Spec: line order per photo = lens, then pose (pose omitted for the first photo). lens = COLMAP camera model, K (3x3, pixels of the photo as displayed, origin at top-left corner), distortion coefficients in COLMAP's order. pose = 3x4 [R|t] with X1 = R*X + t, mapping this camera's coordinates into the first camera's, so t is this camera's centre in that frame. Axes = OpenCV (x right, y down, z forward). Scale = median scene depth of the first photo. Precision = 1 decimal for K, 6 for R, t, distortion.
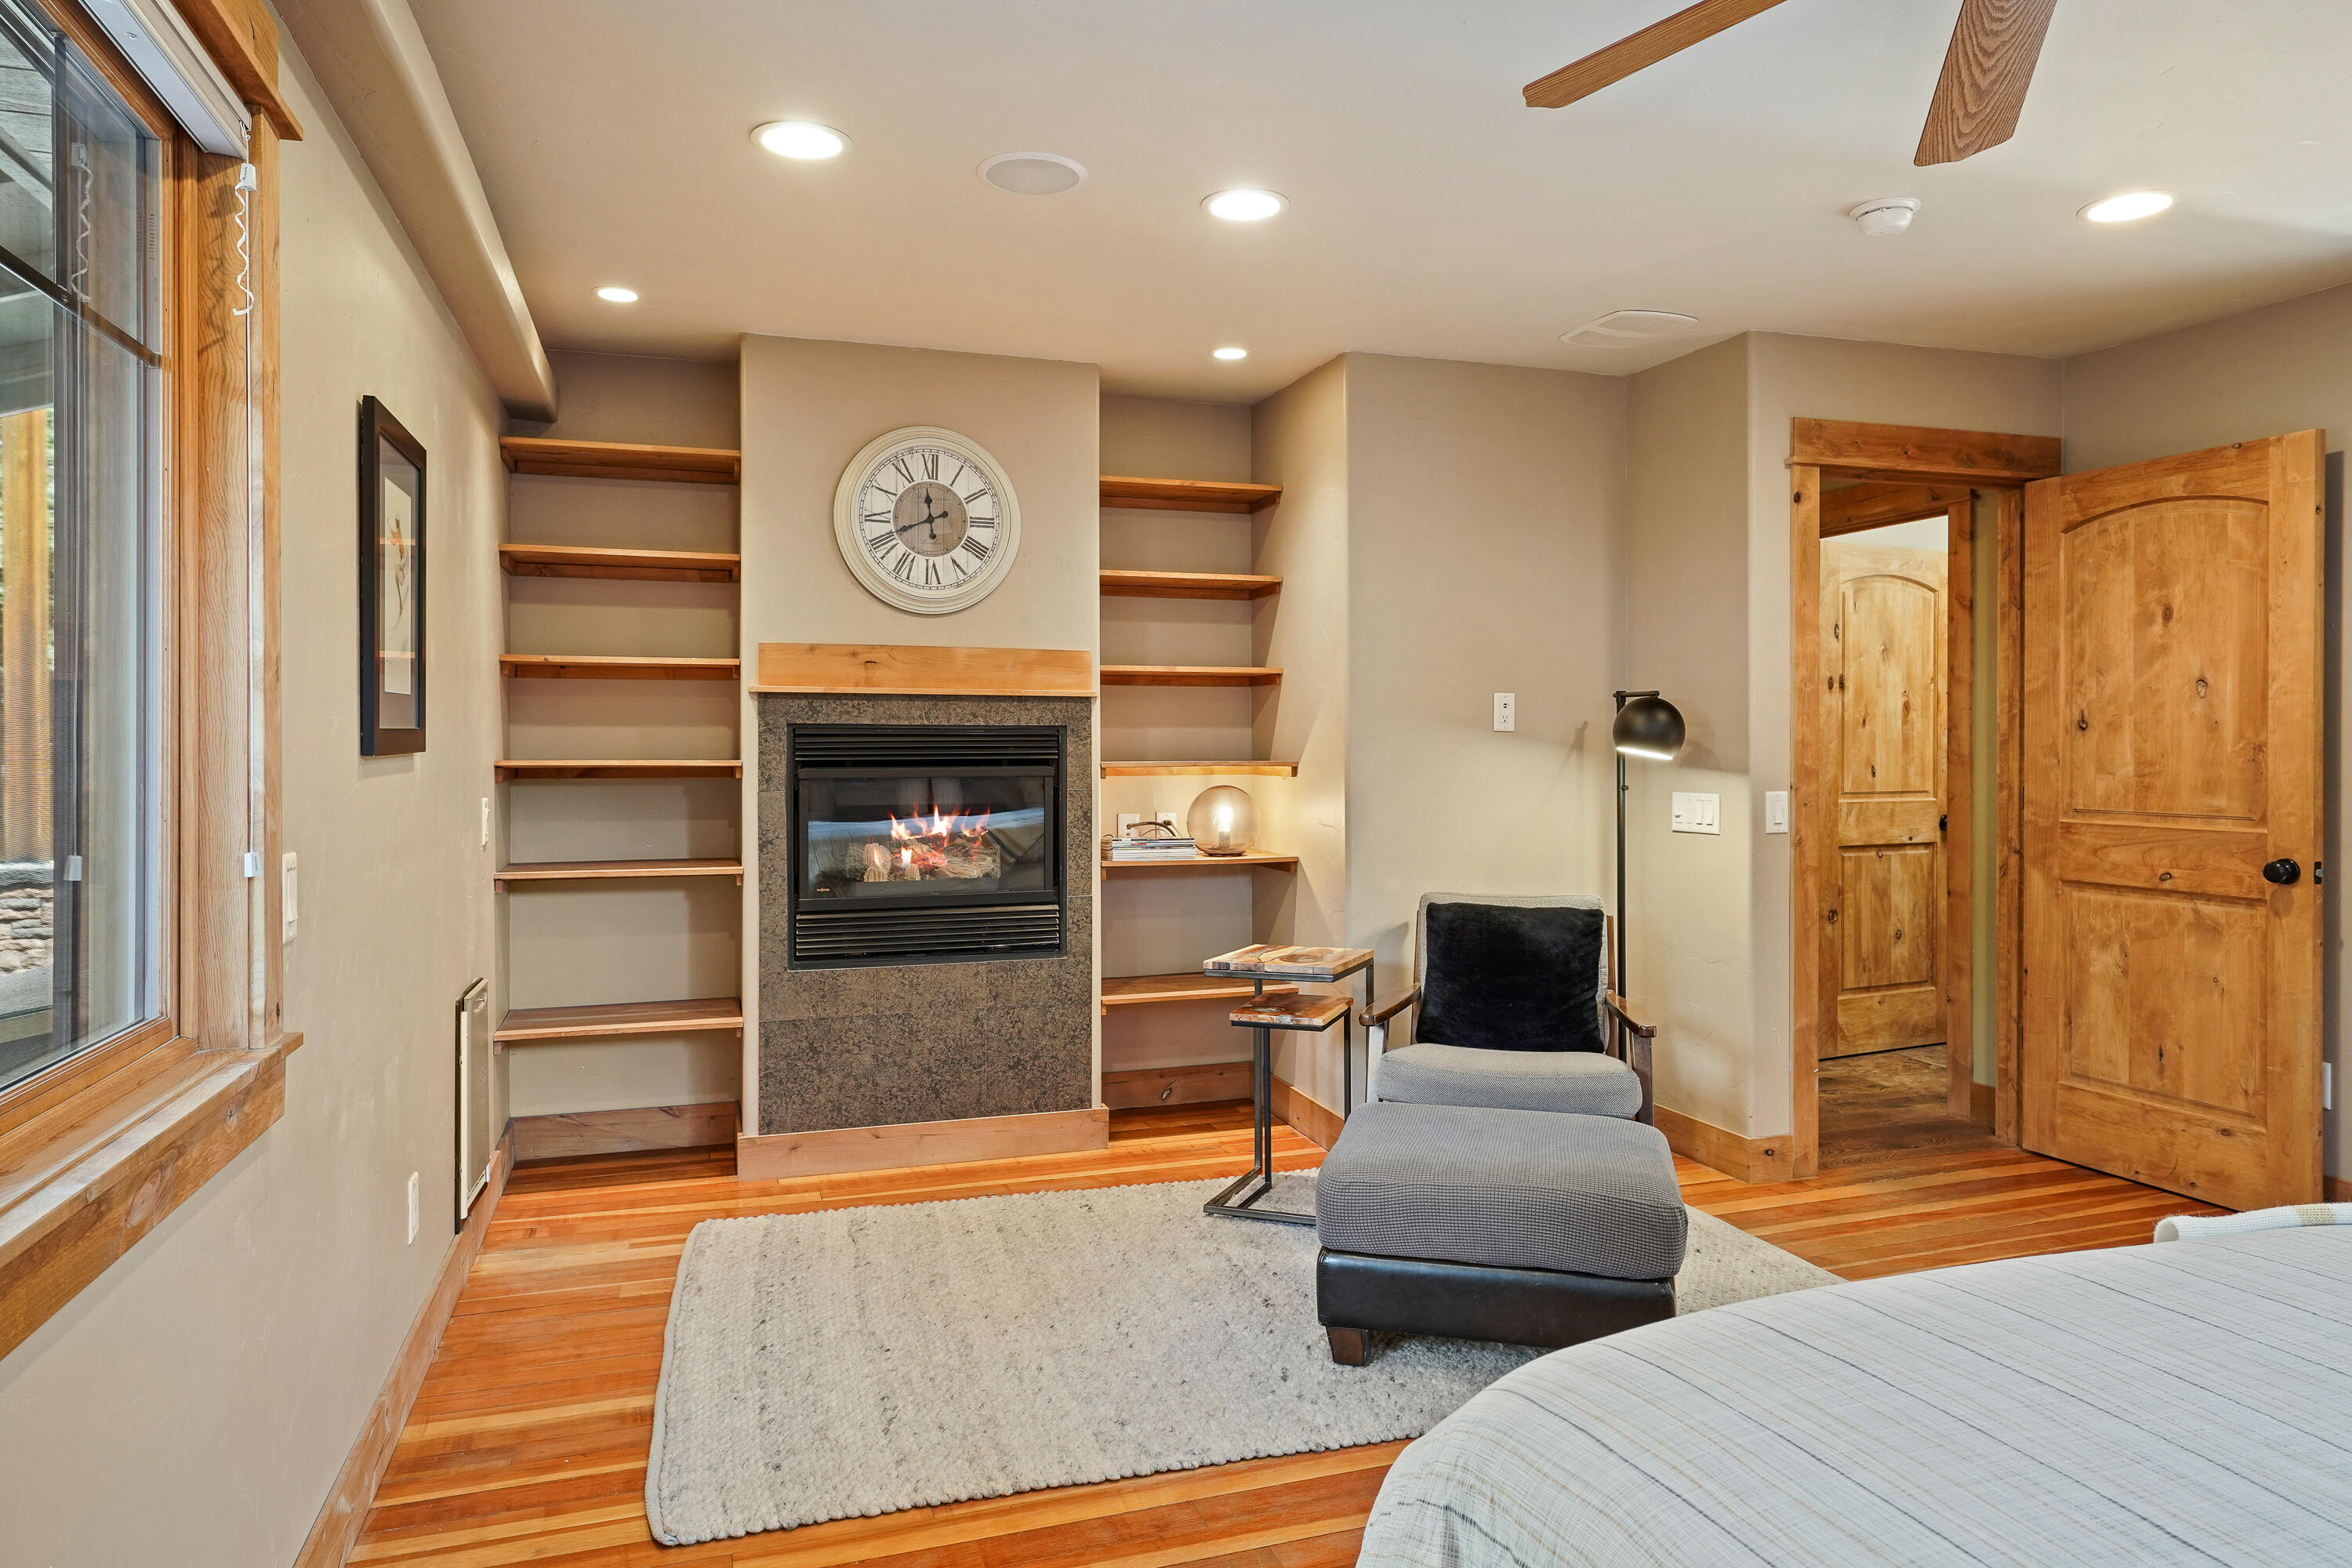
lens RADIAL K [[1450.6, 0, 1176.0], [0, 1450.6, 739.4], [0, 0, 1]] dist [0.000376, -0.000469]
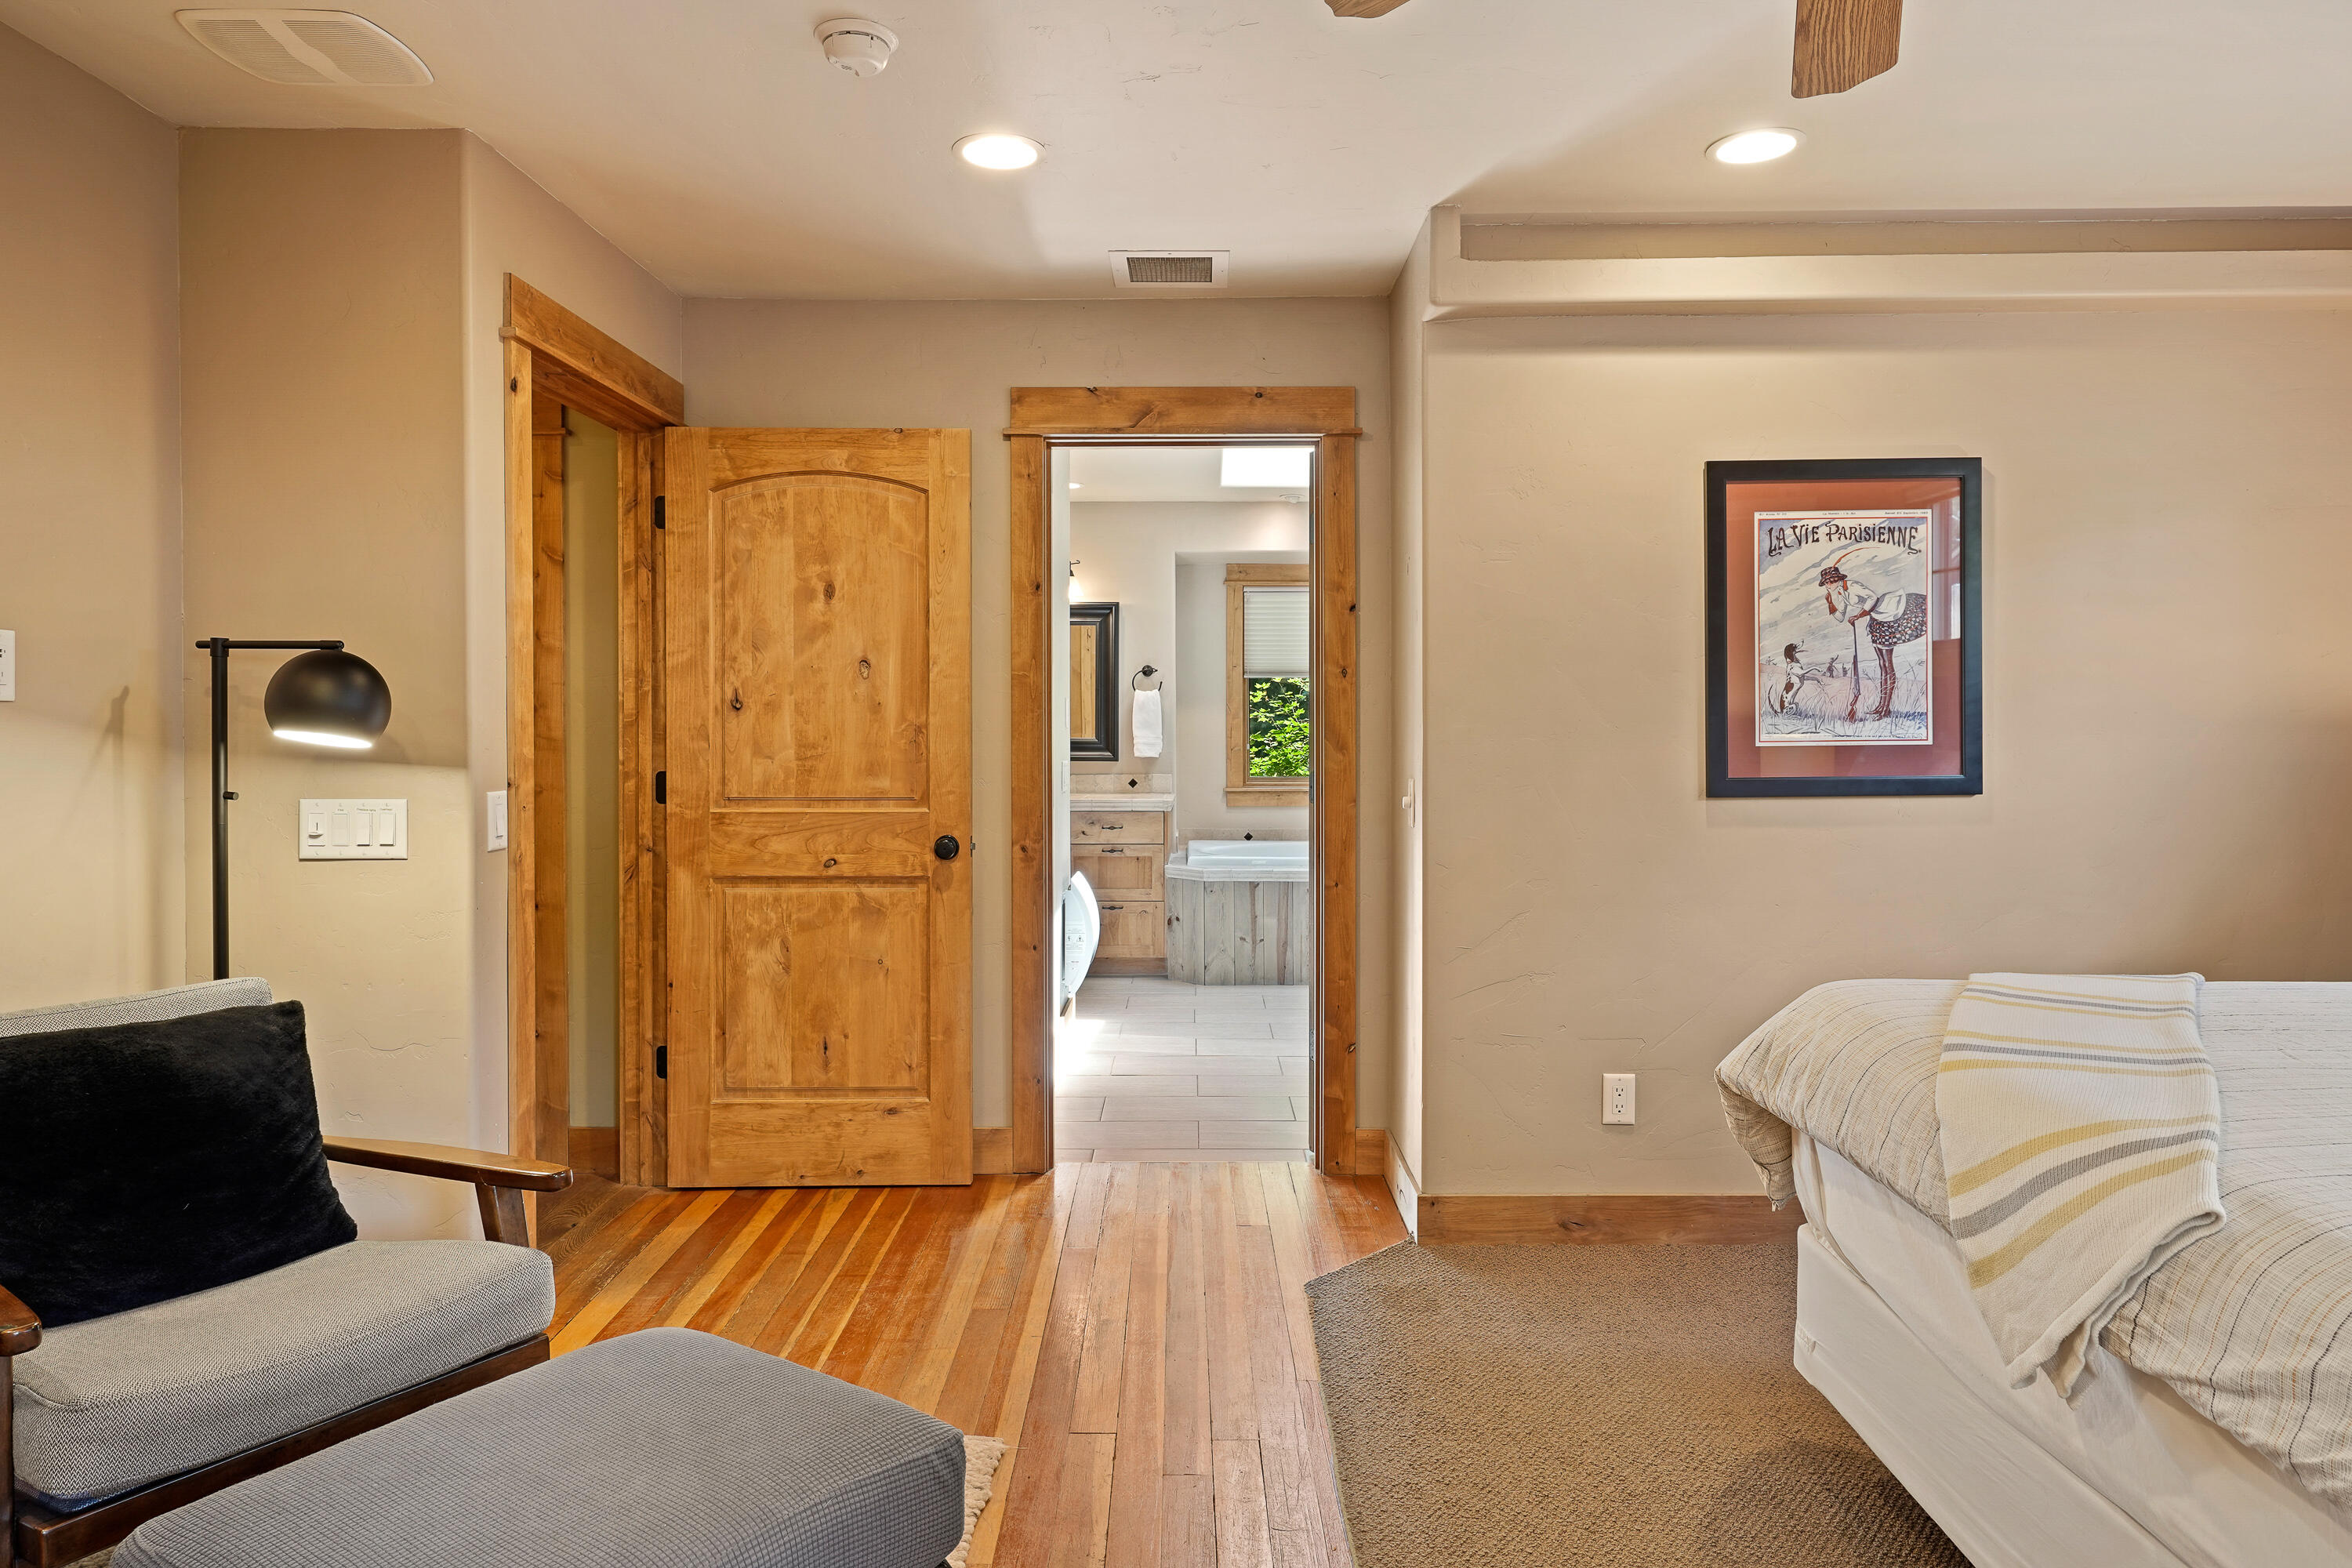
lens RADIAL K [[1450.6, 0, 1176.0], [0, 1450.6, 739.4], [0, 0, 1]] dist [0.000376, -0.000469]
pose [[0.325579, -0.007172, 0.945488, -0.153447], [-0.001710, 0.999965, 0.008174, 0.003984], [-0.945513, -0.004278, 0.325555, 0.459784]]
